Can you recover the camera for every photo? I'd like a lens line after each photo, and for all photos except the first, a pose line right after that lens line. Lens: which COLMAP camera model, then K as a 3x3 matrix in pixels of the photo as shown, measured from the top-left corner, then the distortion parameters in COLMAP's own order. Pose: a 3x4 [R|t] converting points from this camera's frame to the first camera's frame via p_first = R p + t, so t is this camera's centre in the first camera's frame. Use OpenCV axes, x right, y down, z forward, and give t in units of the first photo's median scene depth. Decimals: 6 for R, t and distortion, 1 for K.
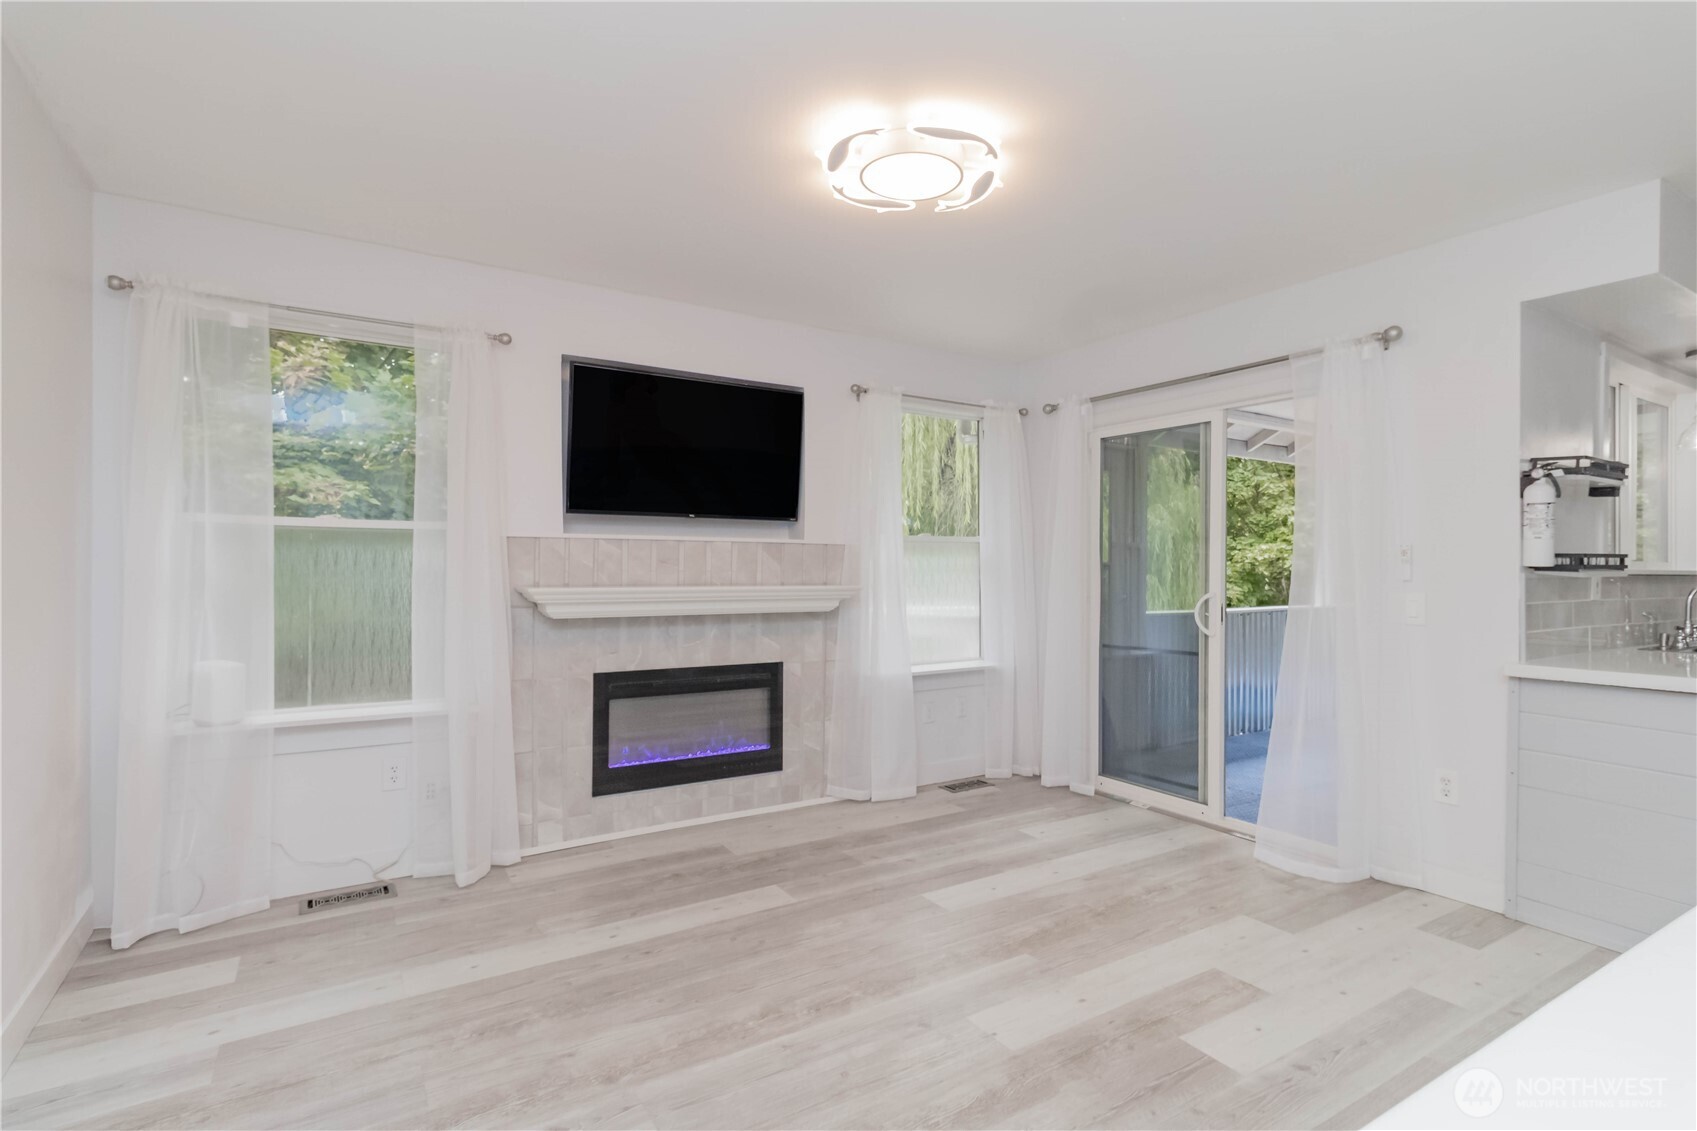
lens RADIAL K [[813.7, 0, 848.5], [0, 813.7, 565.5], [0, 0, 1]] dist [0.006237, 0.000332]
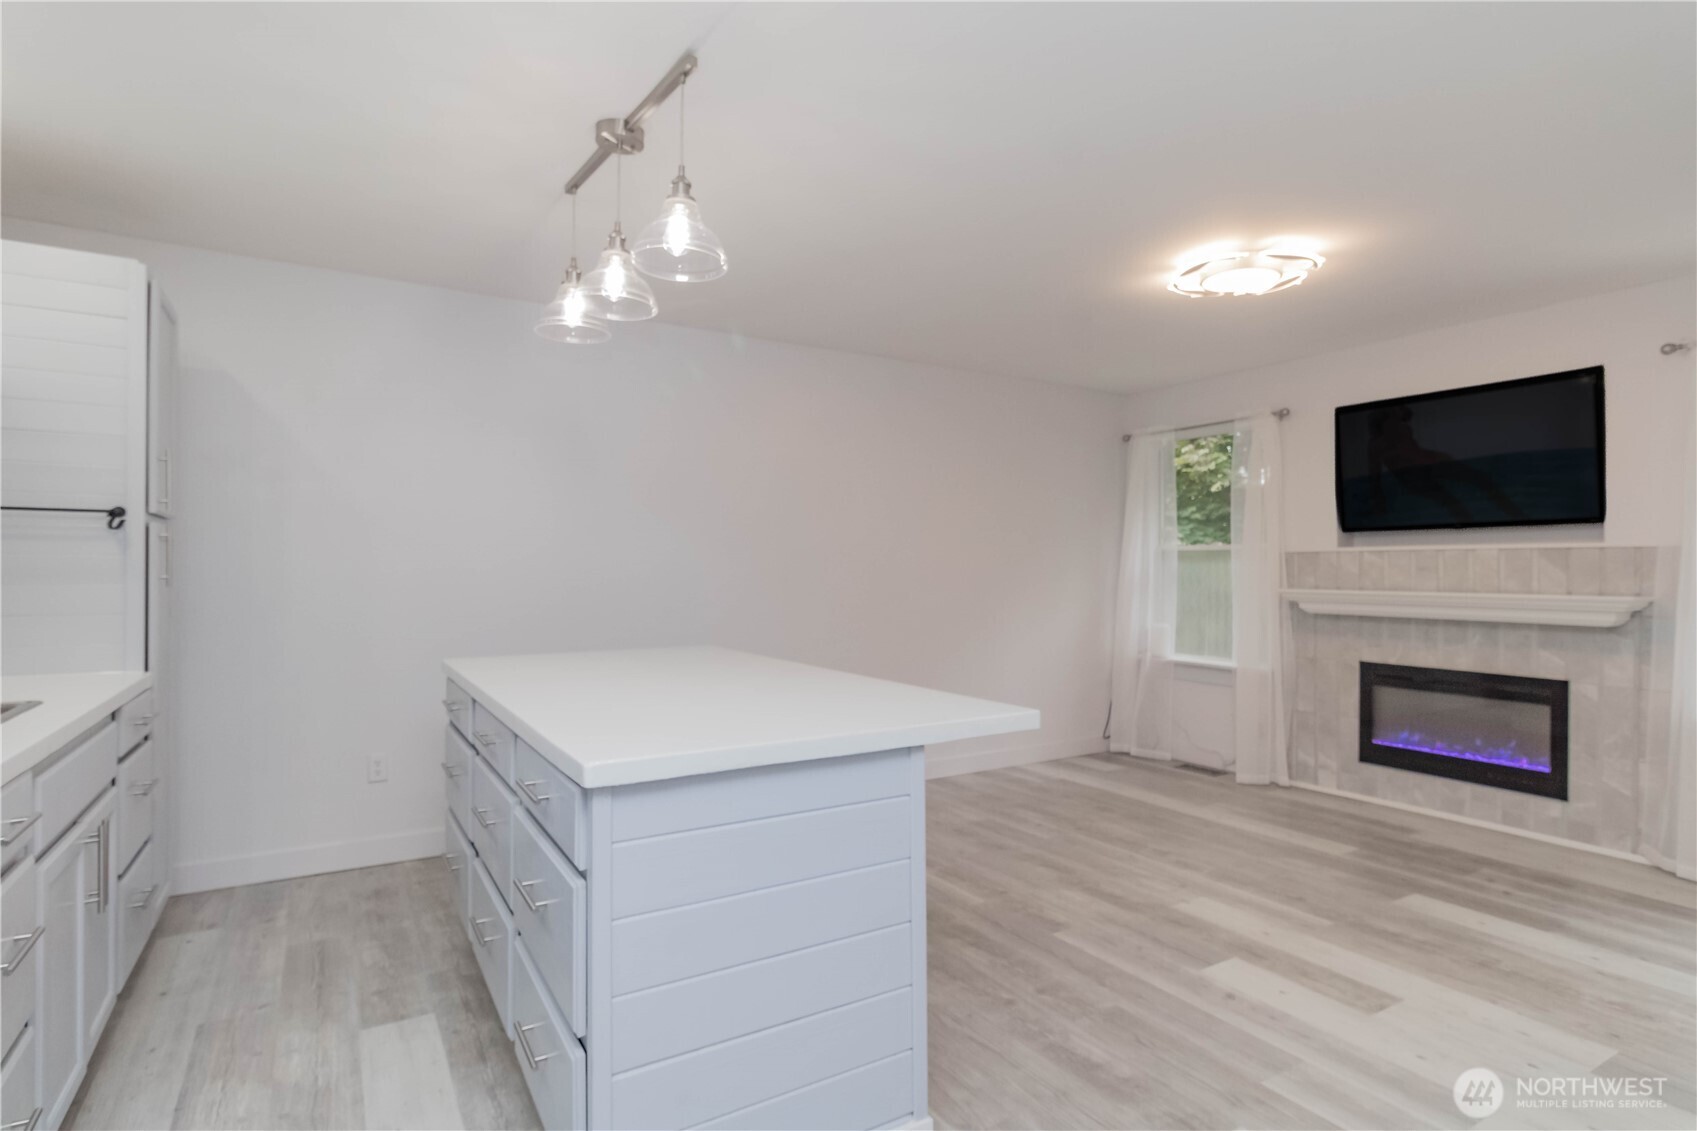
lens RADIAL K [[867.1, 0, 865.4], [0, 867.1, 563.2], [0, 0, 1]] dist [0.005649, -0.000581]
pose [[-0.005683, -0.014043, -0.999885, 0.928805], [-0.001173, 0.999901, -0.014037, 0.004687], [0.999983, 0.001093, -0.005699, 0.246136]]
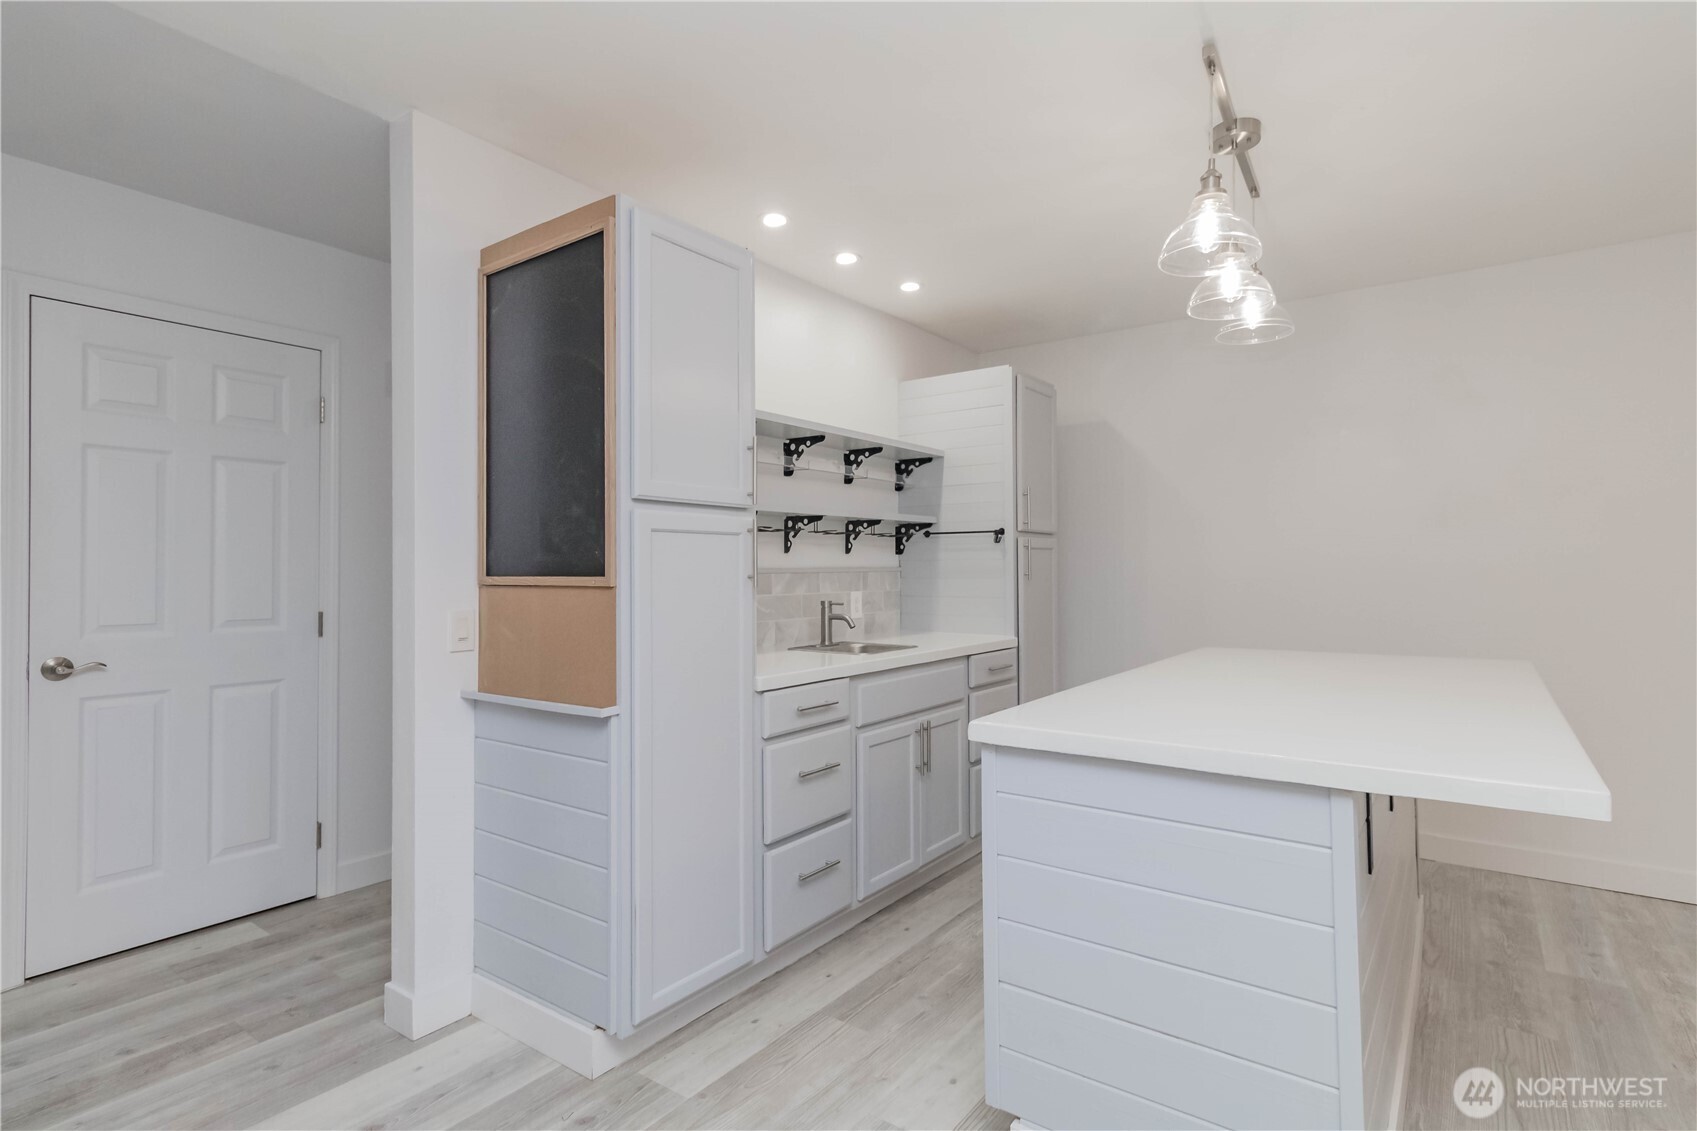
lens RADIAL K [[828.2, 0, 857.1], [0, 828.2, 562.0], [0, 0, 1]] dist [0.005441, 0.000888]
pose [[-0.926291, -0.003916, -0.376788, 0.789320], [-0.000073, 0.999948, -0.010215, 0.002802], [0.376809, -0.009435, -0.926243, 0.511853]]
